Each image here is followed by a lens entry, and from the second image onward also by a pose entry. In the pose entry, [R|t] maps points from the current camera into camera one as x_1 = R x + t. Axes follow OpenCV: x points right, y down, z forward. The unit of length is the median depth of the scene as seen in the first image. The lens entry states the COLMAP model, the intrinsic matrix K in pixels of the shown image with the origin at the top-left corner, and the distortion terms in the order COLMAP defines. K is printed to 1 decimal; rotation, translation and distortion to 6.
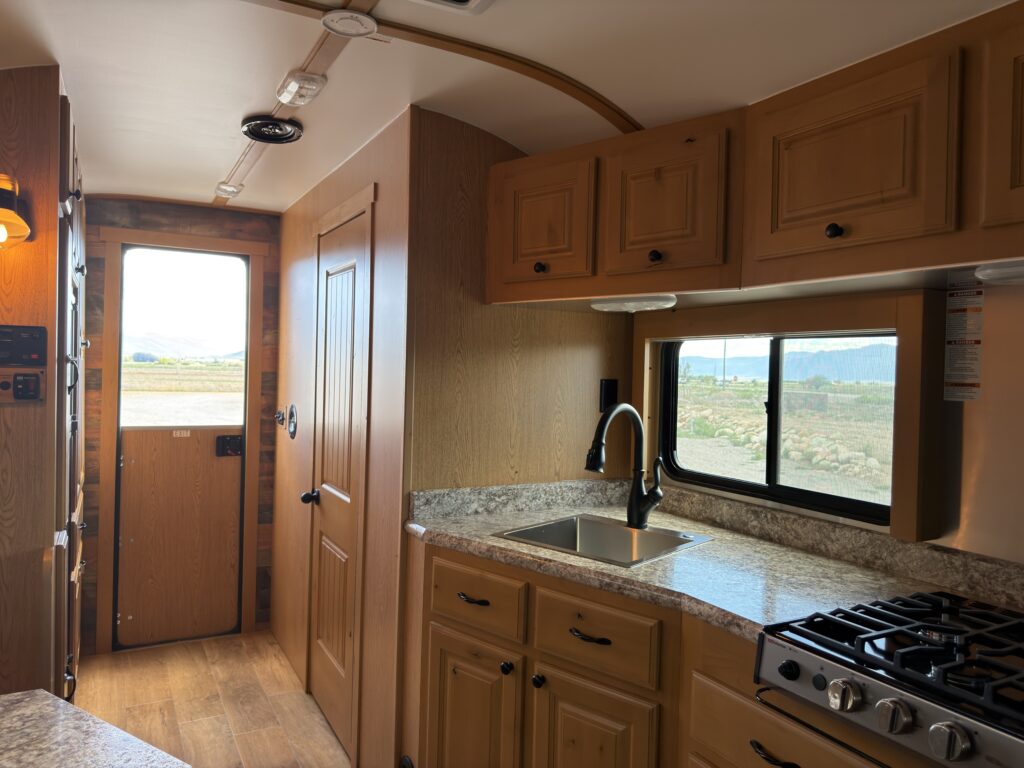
lens RADIAL K [[724.7, 0, 514.7], [0, 724.7, 381.6], [0, 0, 1]] dist [0.073241, -0.099843]
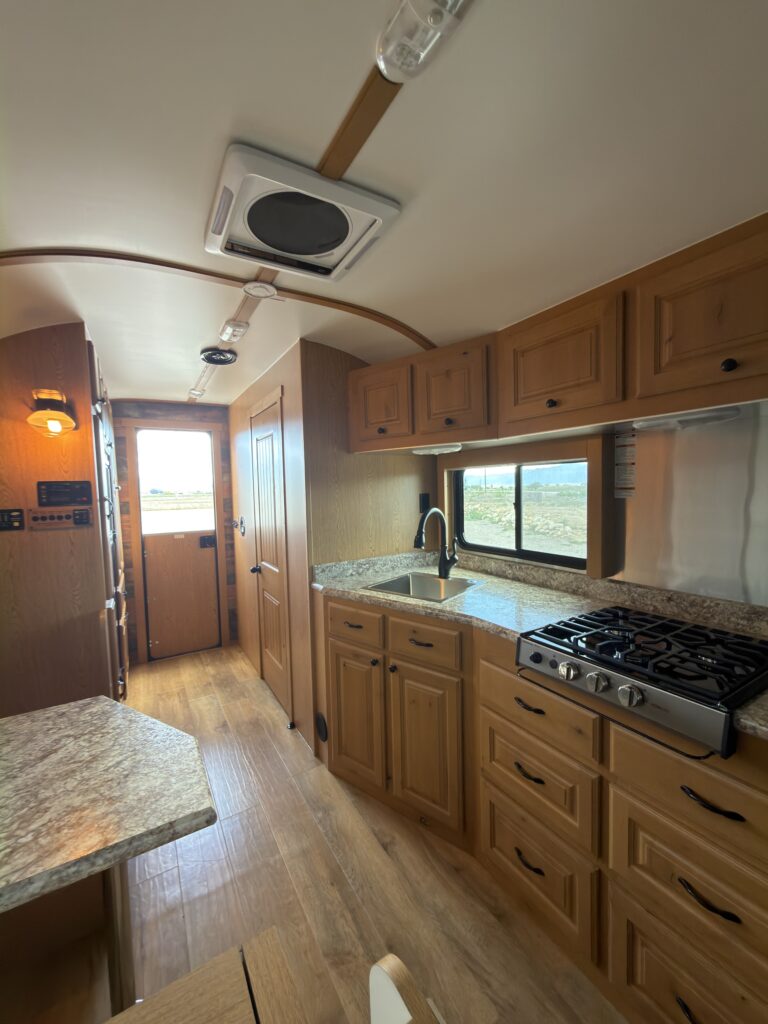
lens RADIAL K [[409.9, 0, 384.0], [0, 409.9, 512.0], [0, 0, 1]] dist [0.000340, 0.000199]
pose [[0.998027, -0.052476, 0.034479, -0.002049], [0.050893, 0.997677, 0.045280, -0.010129], [-0.036775, -0.043435, 0.998379, 0.029007]]
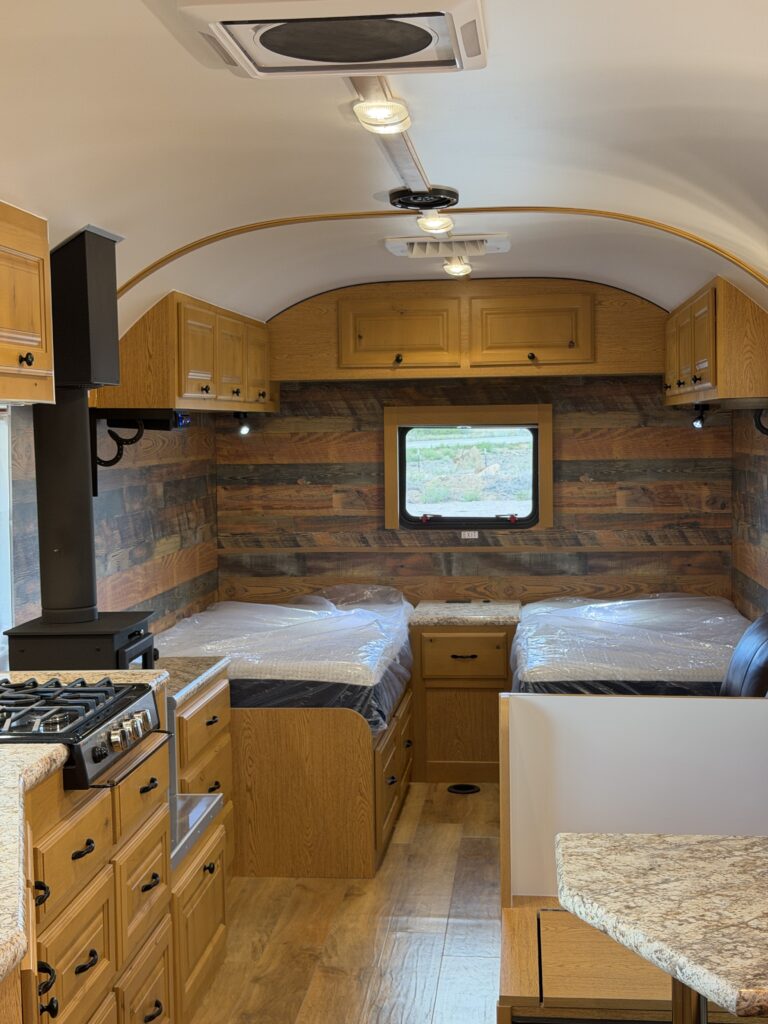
lens RADIAL K [[1456.9, 0, 384.0], [0, 1456.9, 512.0], [0, 0, 1]] dist [0.148628, -0.004958]
pose [[-0.821362, -0.047050, 0.568464, -0.763091], [0.006865, 0.995705, 0.092331, -0.116506], [-0.570366, 0.079739, -0.817511, 1.537716]]
